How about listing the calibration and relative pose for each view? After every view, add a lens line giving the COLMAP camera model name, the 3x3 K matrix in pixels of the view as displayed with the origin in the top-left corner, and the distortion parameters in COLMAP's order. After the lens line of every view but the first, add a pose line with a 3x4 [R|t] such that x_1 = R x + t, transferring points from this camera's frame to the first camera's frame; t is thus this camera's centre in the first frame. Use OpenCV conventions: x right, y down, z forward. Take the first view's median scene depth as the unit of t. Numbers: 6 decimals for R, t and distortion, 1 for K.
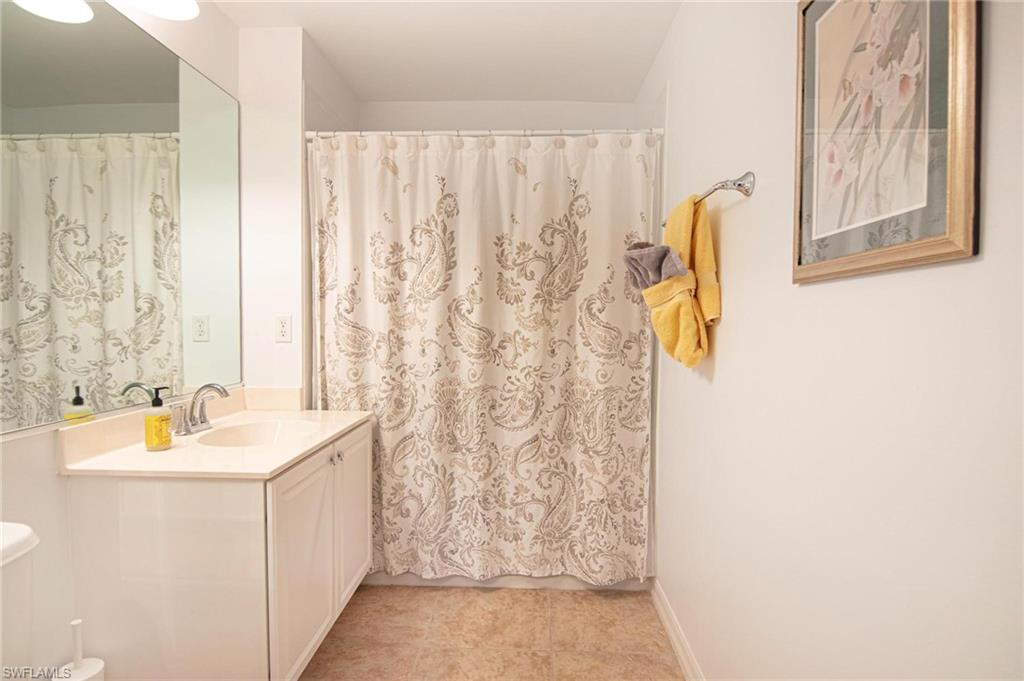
lens RADIAL K [[562.0, 0, 510.6], [0, 562.0, 338.5], [0, 0, 1]] dist [-0.010865, -0.004245]
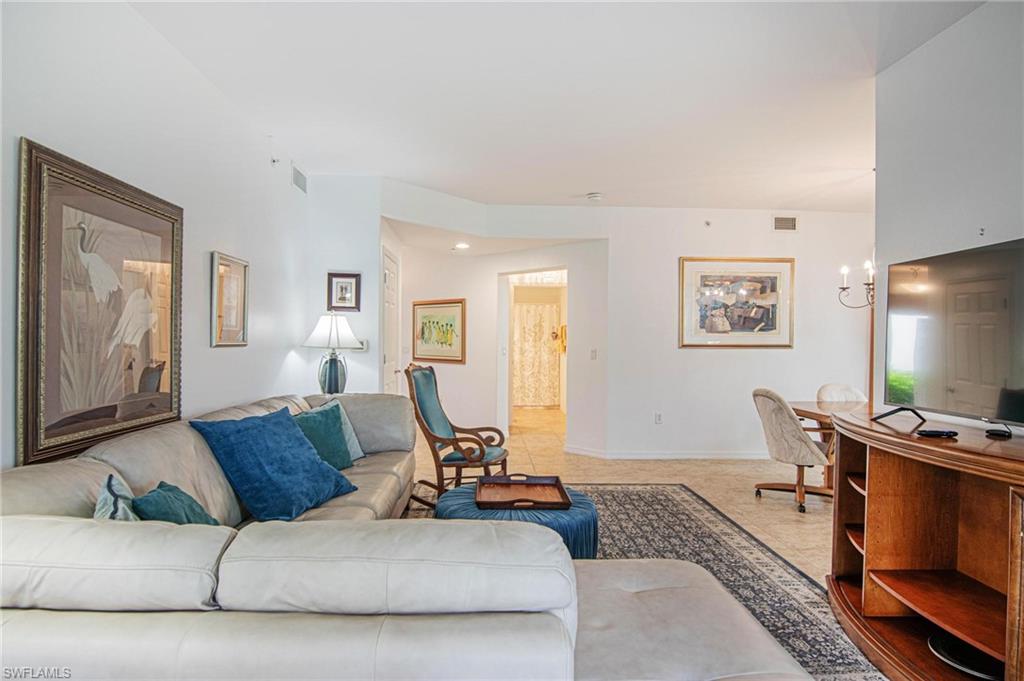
lens RADIAL K [[562.0, 0, 510.5], [0, 562.0, 340.5], [0, 0, 1]] dist [-0.010865, -0.004245]
pose [[0.996307, -0.003698, 0.085785, -0.506783], [0.007082, 0.999207, -0.039178, 0.095198], [-0.085572, 0.039641, 0.995543, -3.384012]]
